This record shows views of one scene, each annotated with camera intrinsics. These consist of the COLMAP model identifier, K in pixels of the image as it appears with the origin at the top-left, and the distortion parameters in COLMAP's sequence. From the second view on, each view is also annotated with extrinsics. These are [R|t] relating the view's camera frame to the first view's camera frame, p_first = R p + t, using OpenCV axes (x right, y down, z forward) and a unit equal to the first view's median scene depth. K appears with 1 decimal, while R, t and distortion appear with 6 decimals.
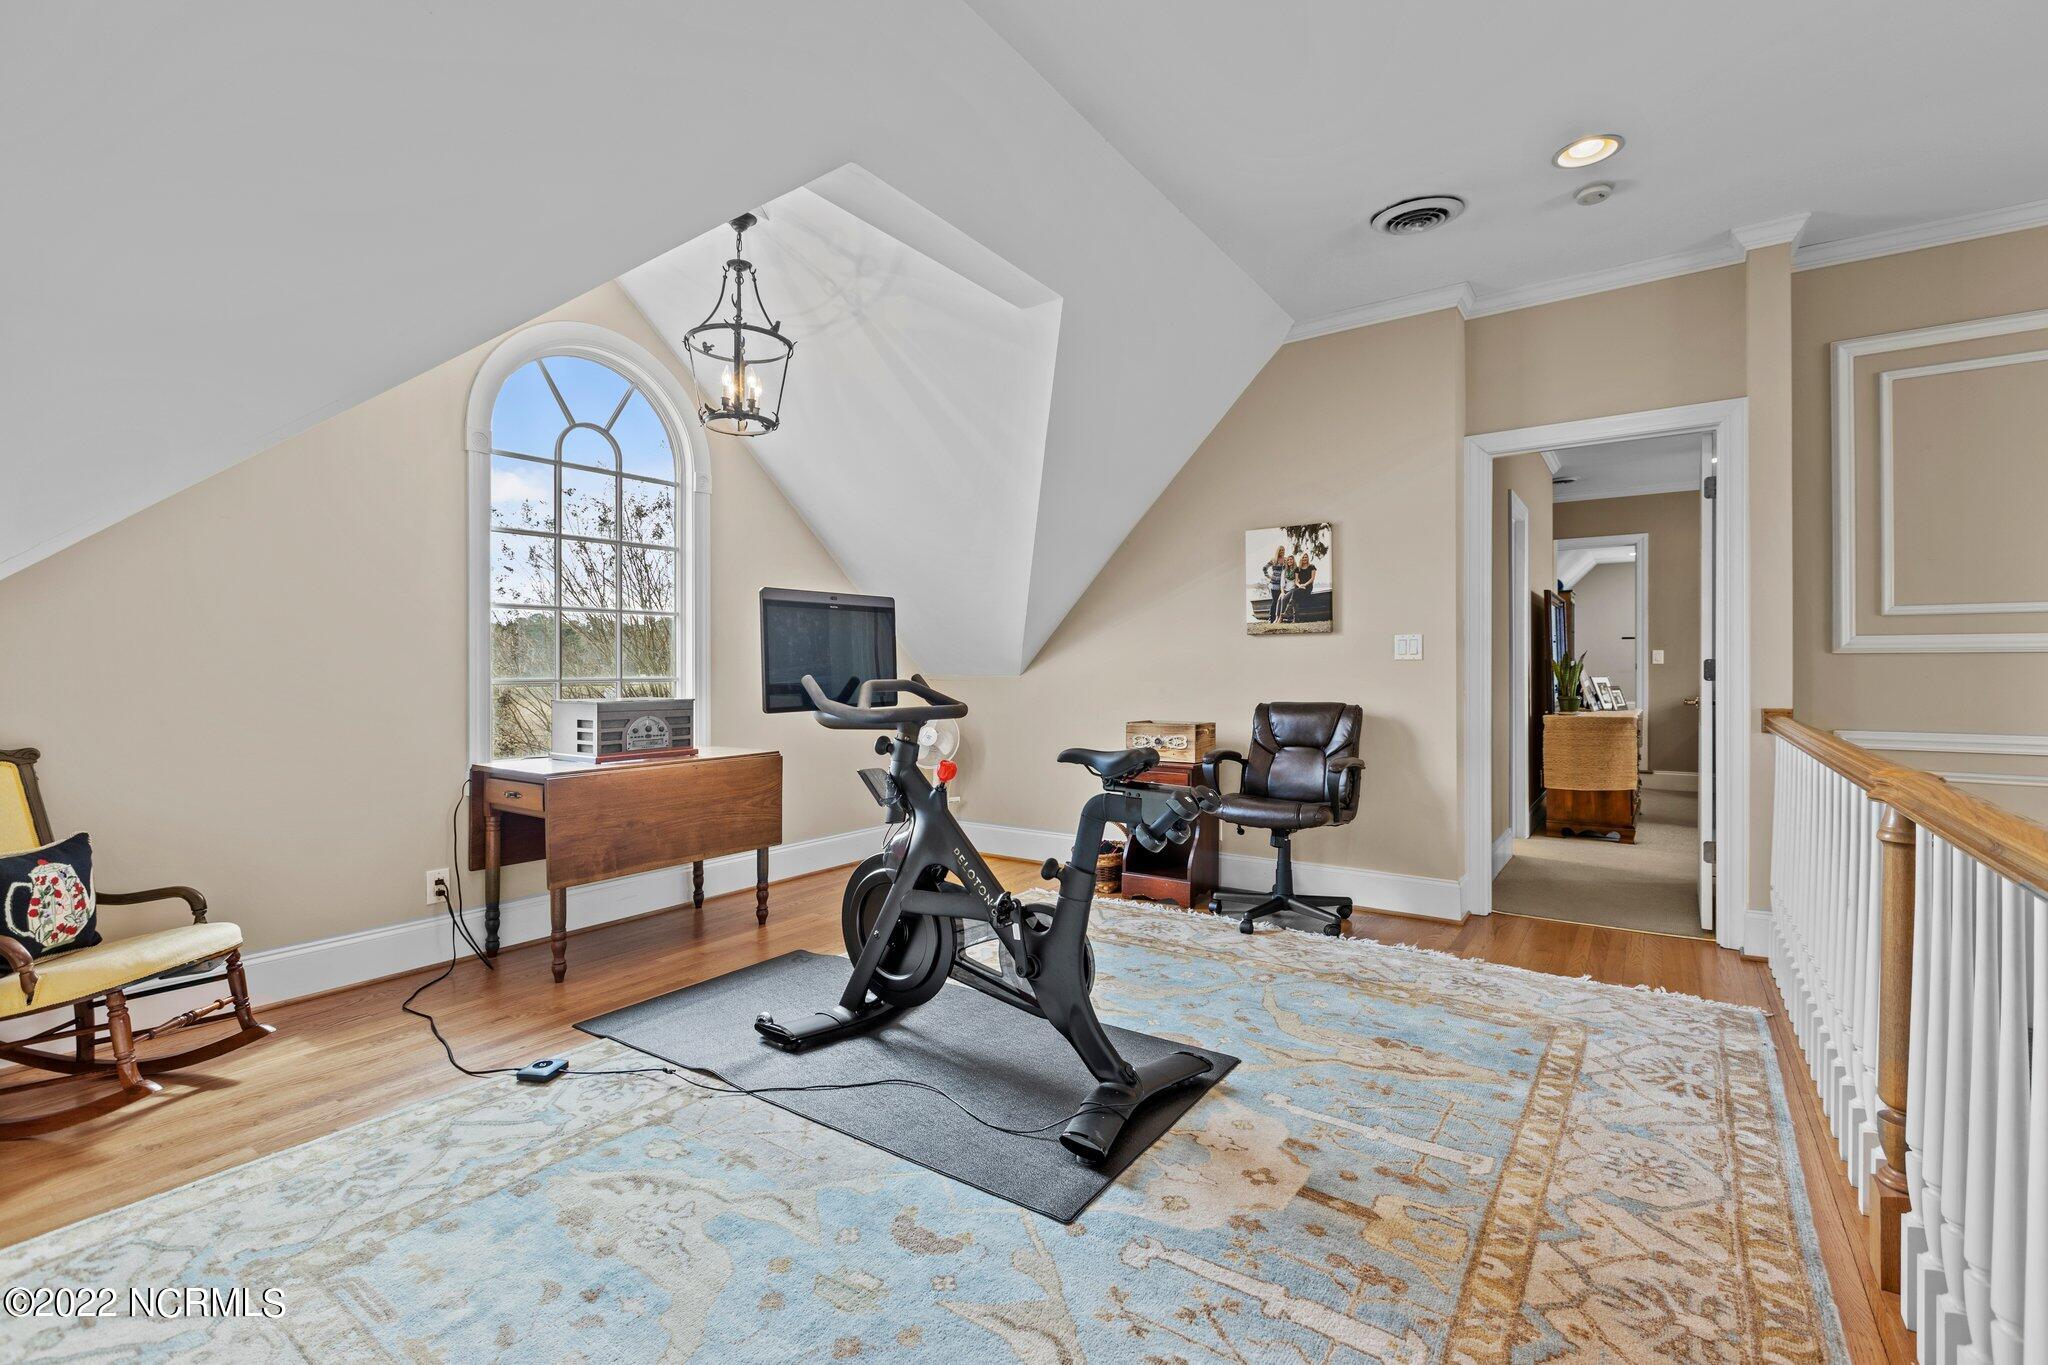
lens RADIAL K [[918.5, 0, 1021.8], [0, 918.5, 670.2], [0, 0, 1]] dist [0.001317, 0.000156]
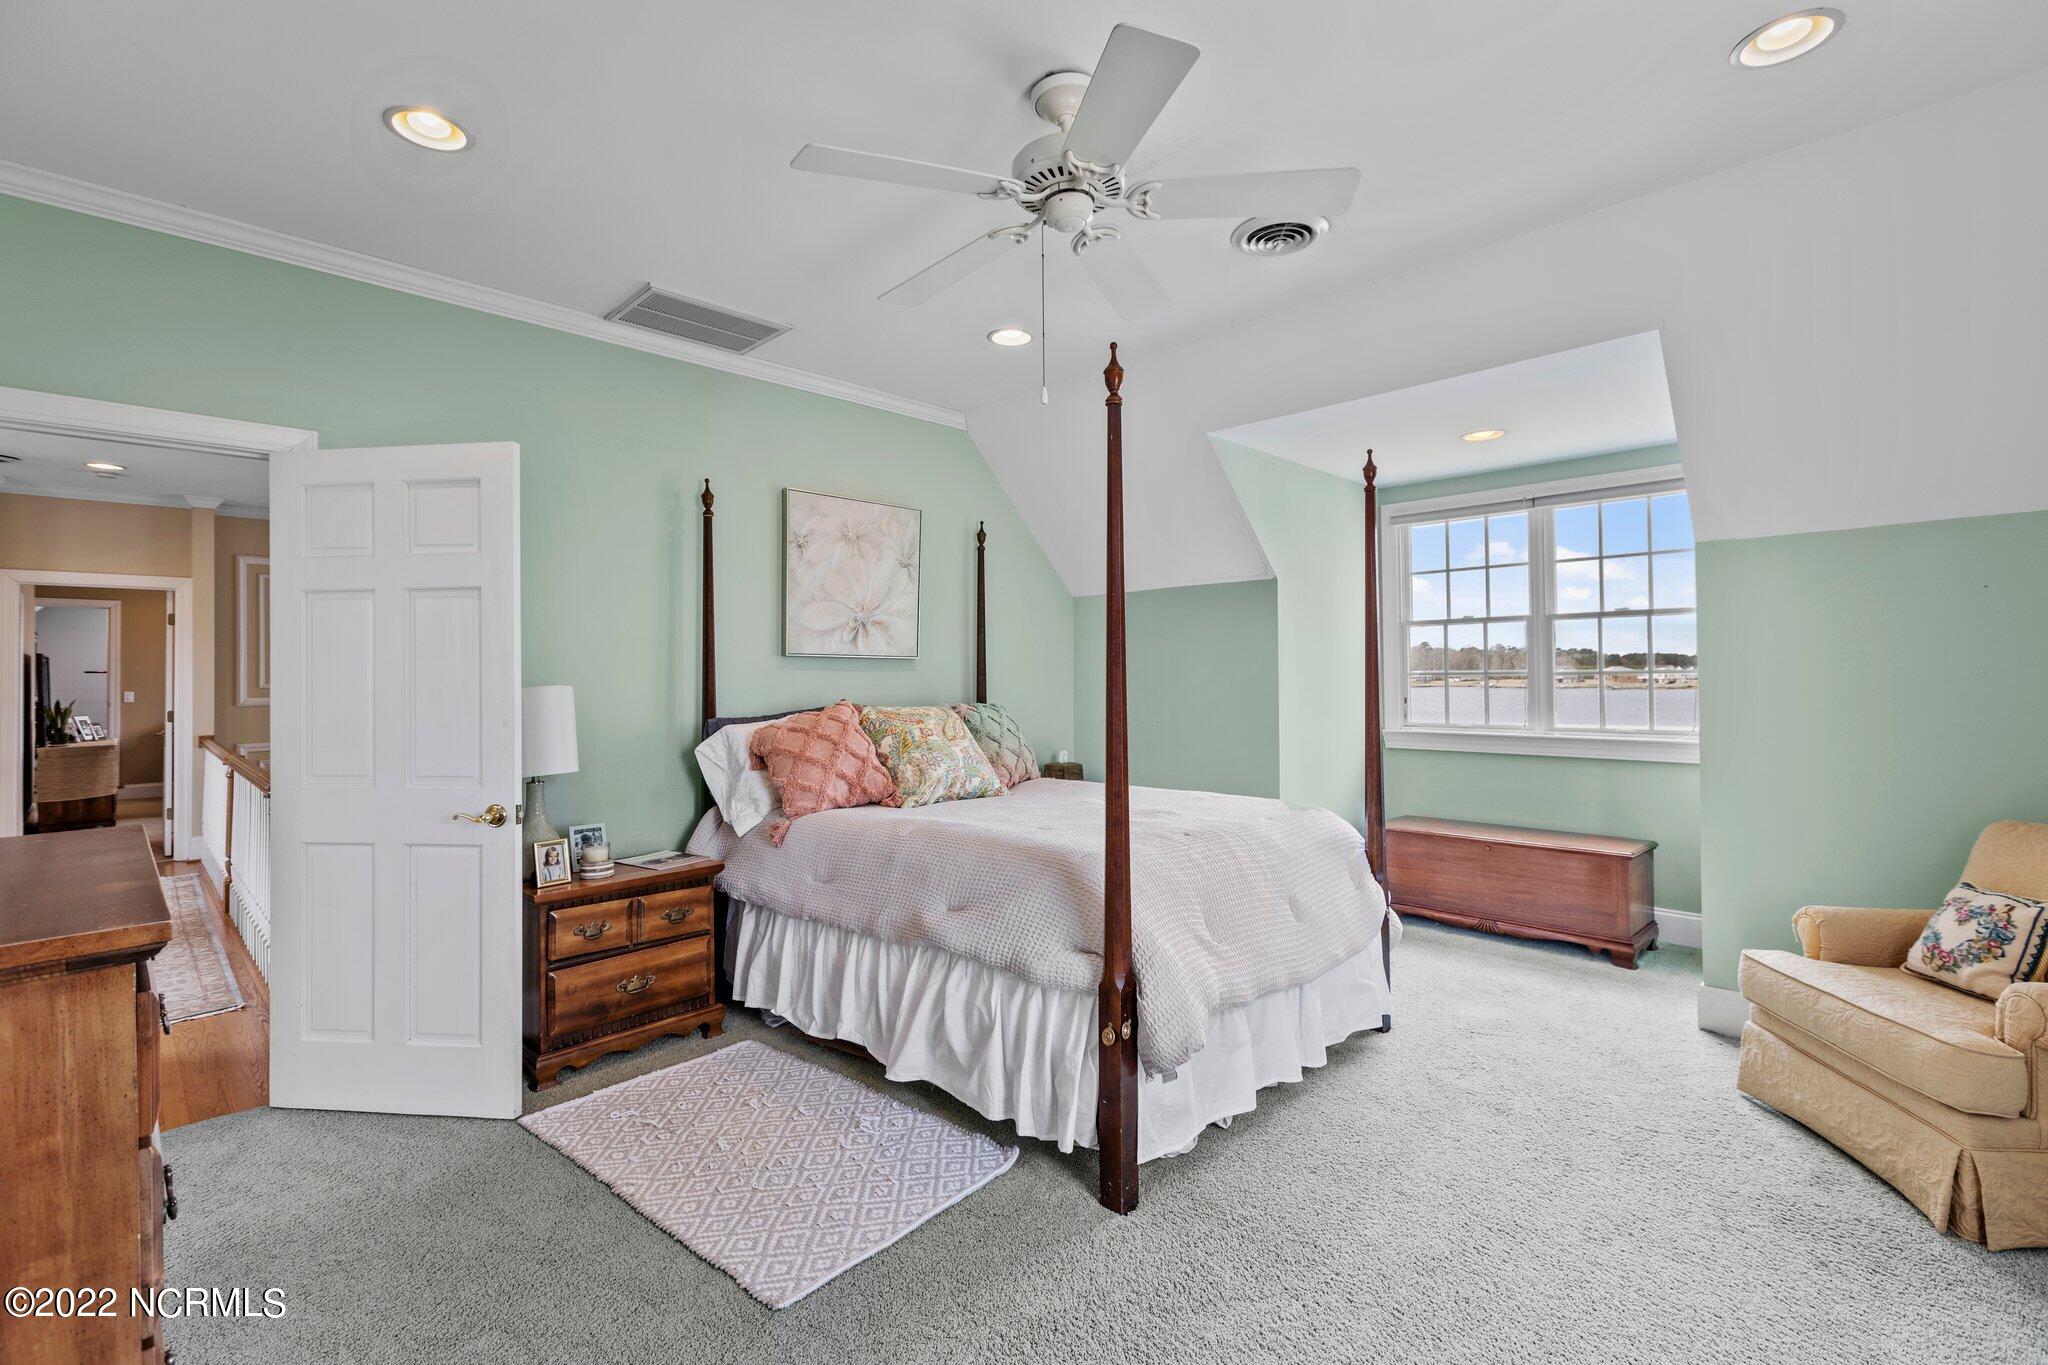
lens RADIAL K [[918.5, 0, 1022.0], [0, 918.5, 670.7], [0, 0, 1]] dist [0.001317, 0.000156]
pose [[0.184270, 0.010994, 0.982814, -0.511317], [0.008127, 0.999886, -0.012709, -0.036582], [-0.982842, 0.010329, 0.184159, -0.693681]]
